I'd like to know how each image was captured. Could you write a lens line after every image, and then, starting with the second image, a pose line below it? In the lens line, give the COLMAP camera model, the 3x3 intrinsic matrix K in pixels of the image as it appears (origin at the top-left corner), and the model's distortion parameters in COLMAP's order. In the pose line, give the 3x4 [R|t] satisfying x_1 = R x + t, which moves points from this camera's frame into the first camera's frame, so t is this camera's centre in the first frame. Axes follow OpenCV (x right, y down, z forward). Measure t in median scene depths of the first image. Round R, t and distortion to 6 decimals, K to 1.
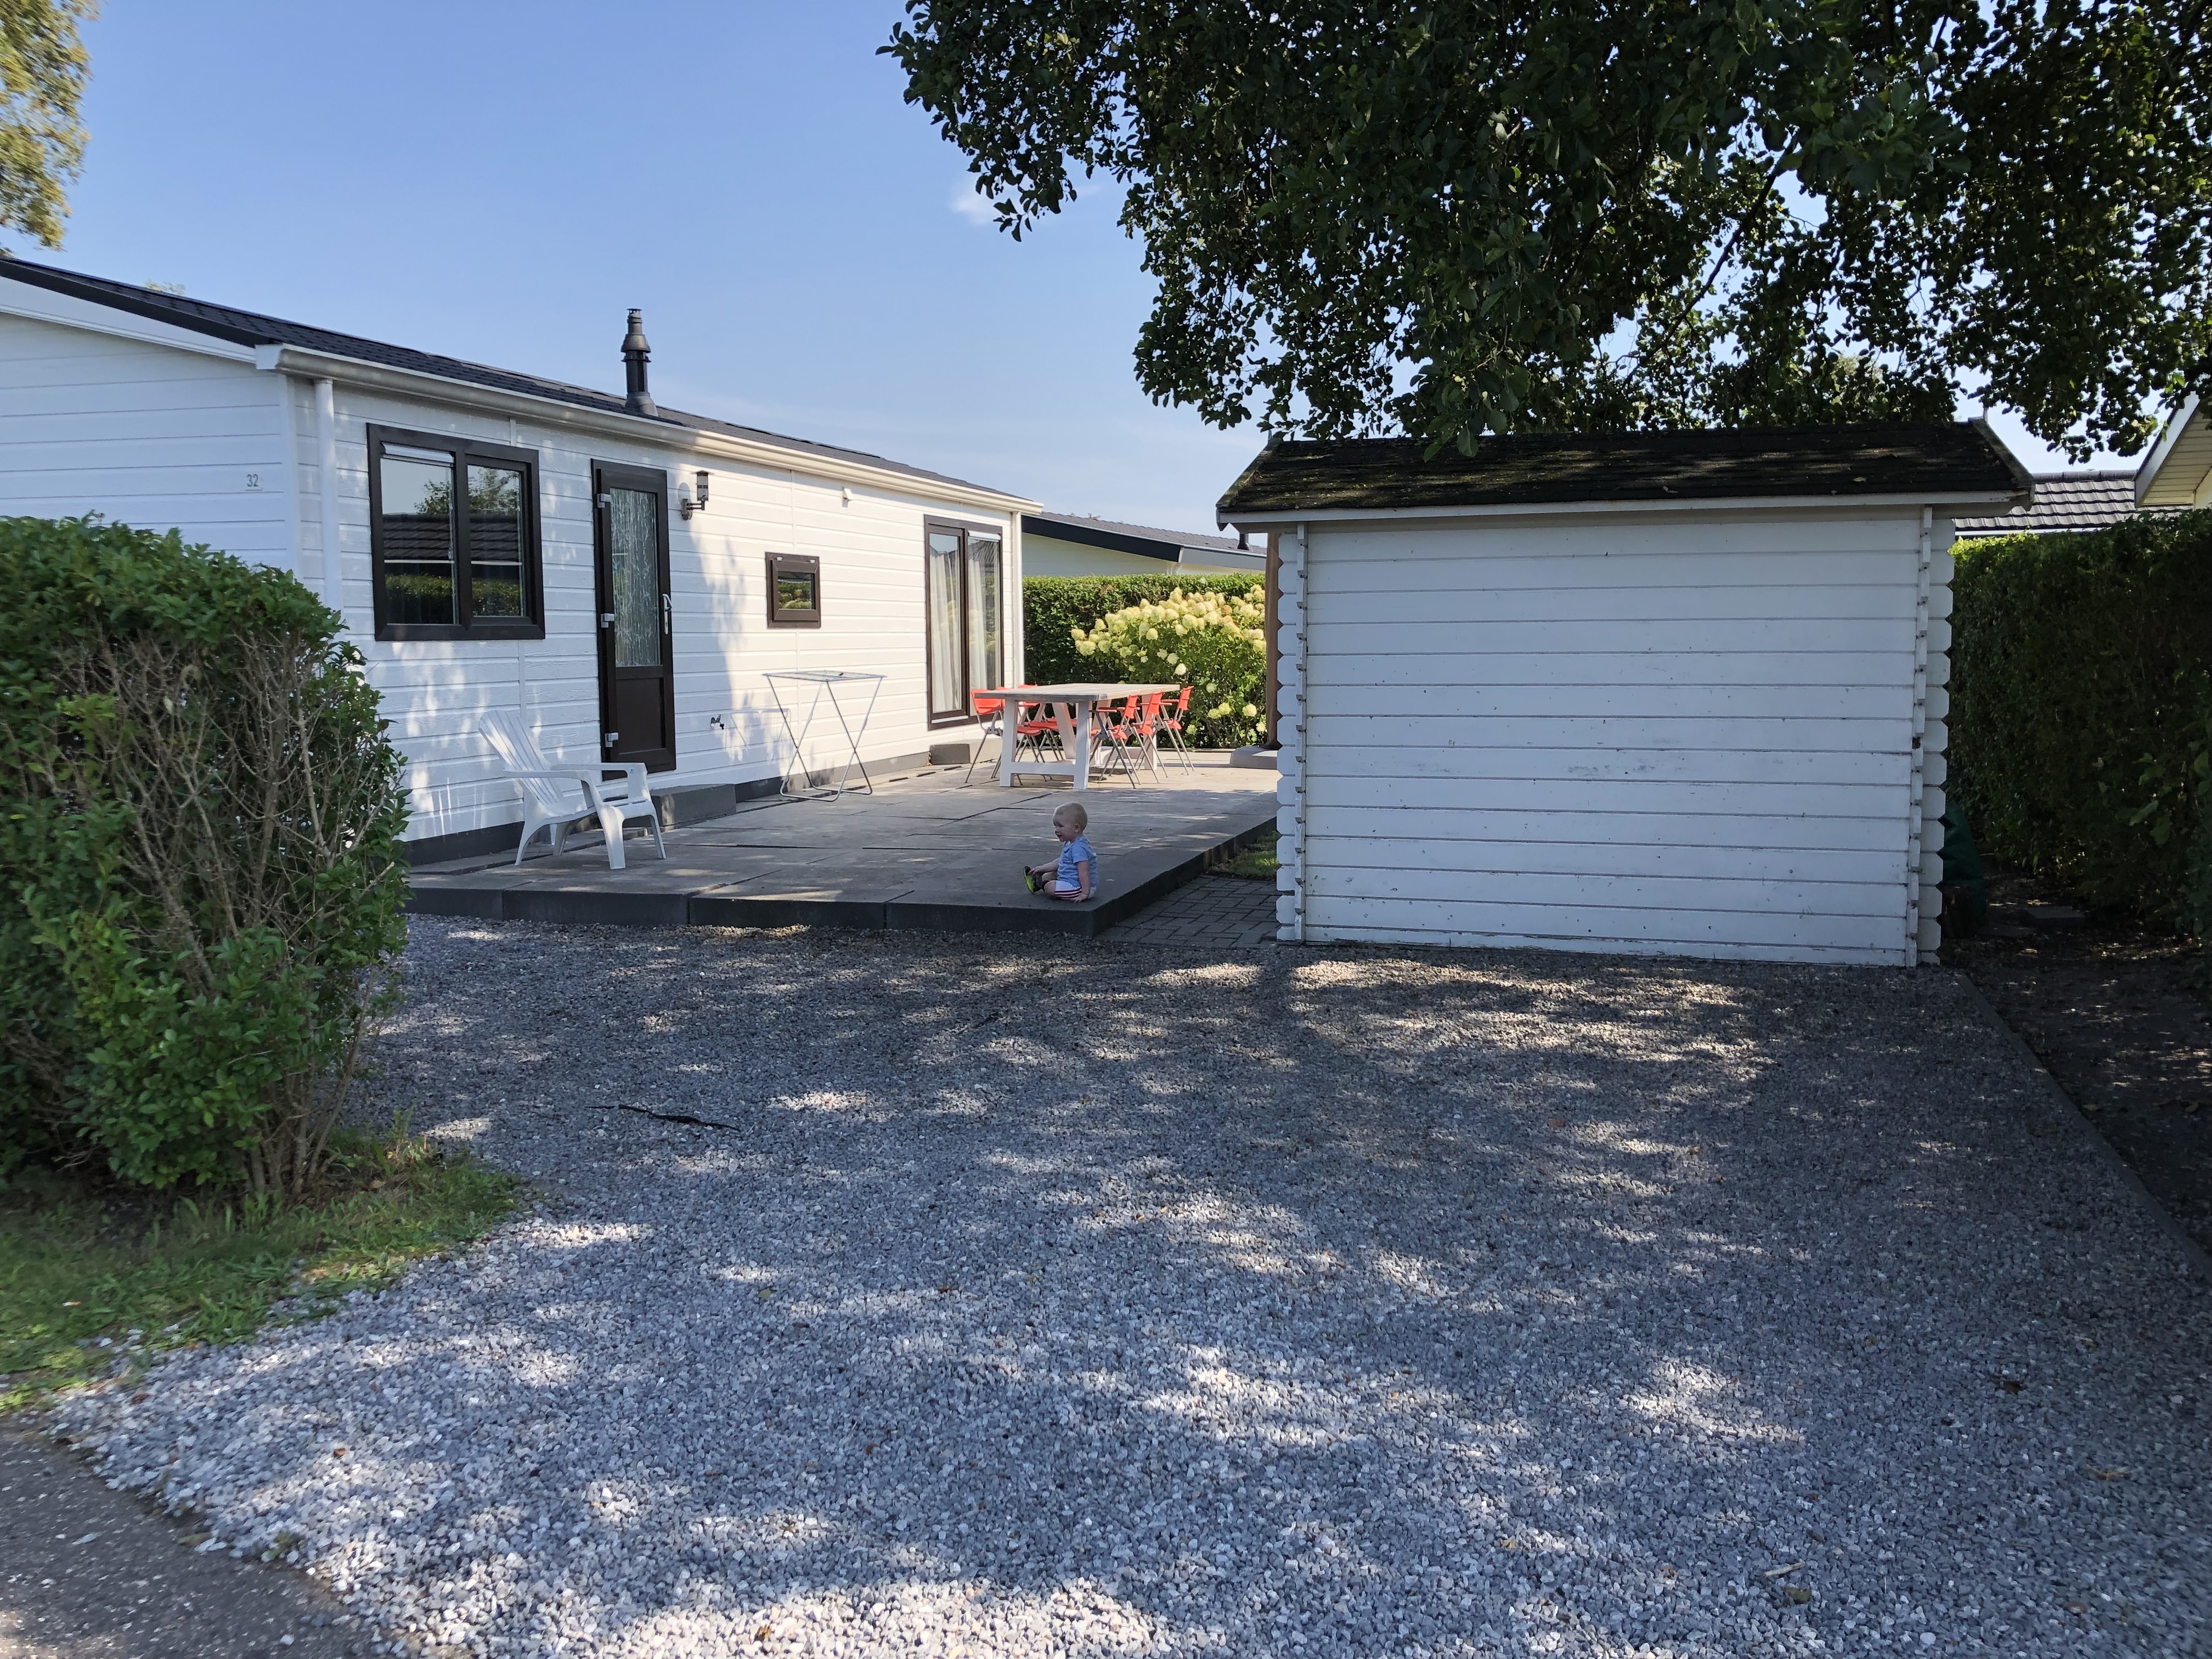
lens RADIAL K [[1812.7, 0, 1108.3], [0, 1812.7, 801.6], [0, 0, 1]] dist [0.128107, -0.288037]
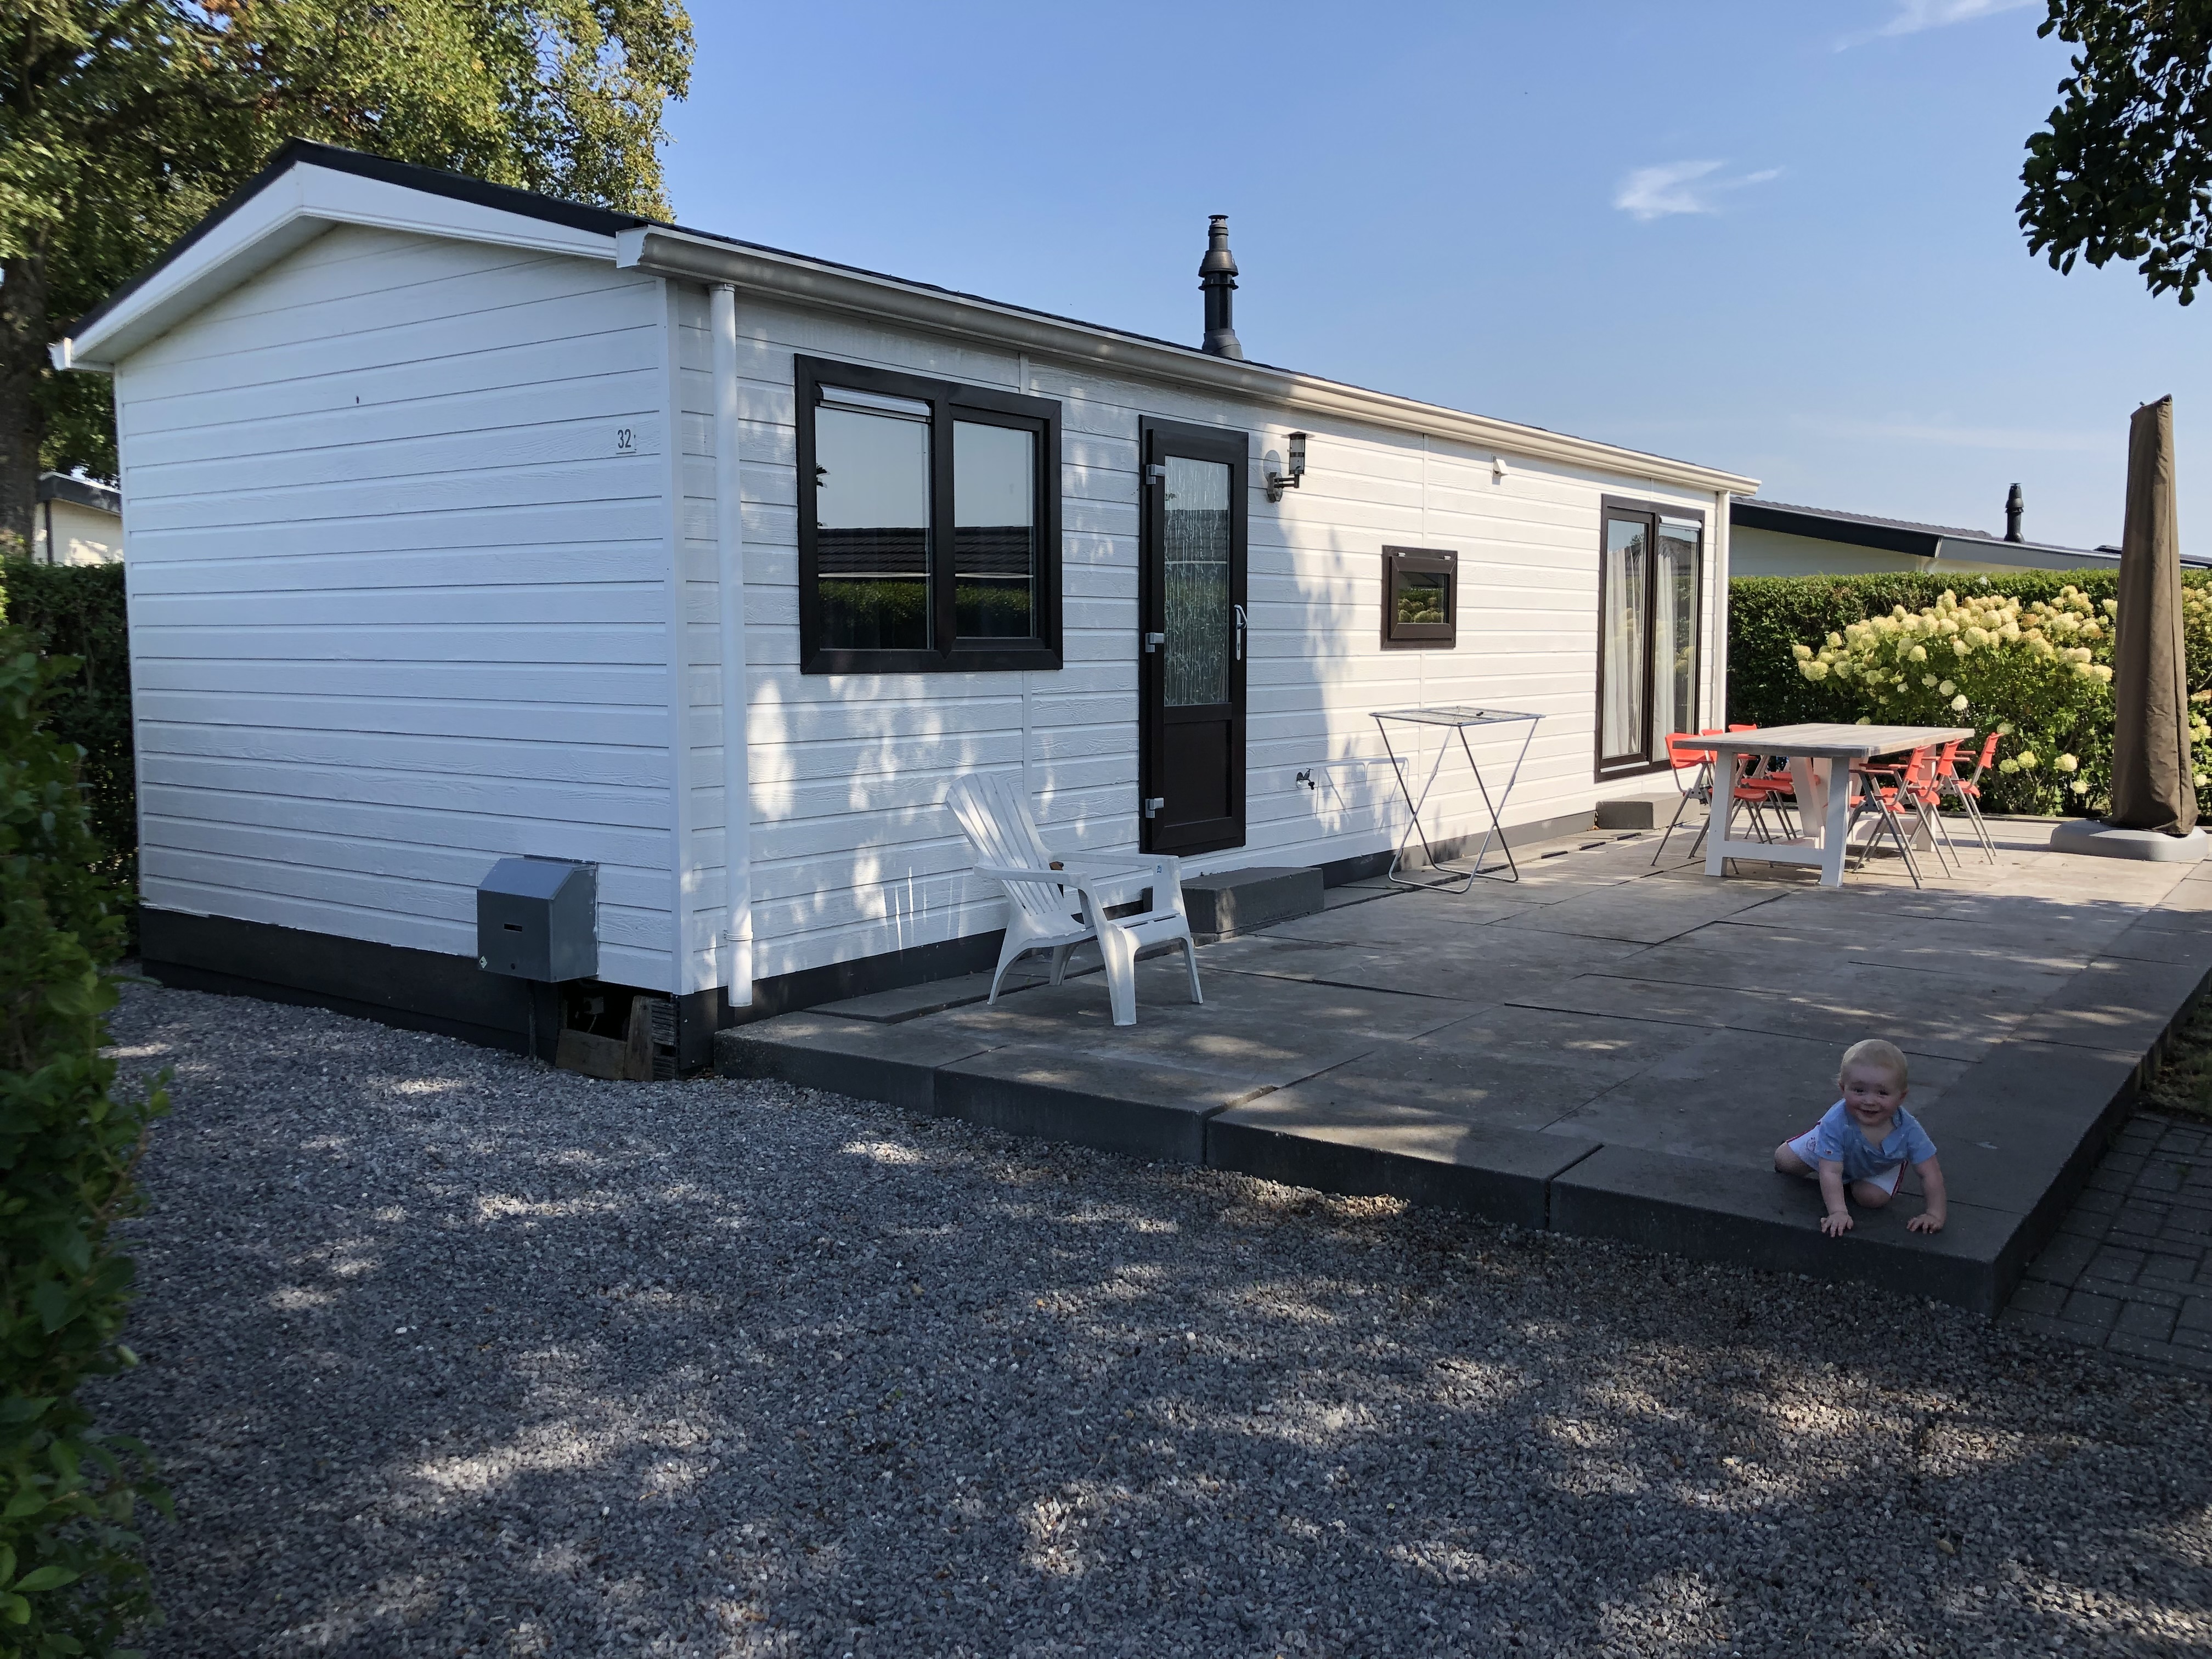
lens RADIAL K [[1812.7, 0, 1108.3], [0, 1812.7, 801.6], [0, 0, 1]] dist [0.128107, -0.288037]
pose [[0.940414, 0.034157, -0.338313, -0.044050], [-0.035828, 0.999357, 0.001305, -0.033665], [0.338140, 0.010894, 0.941033, 0.298186]]
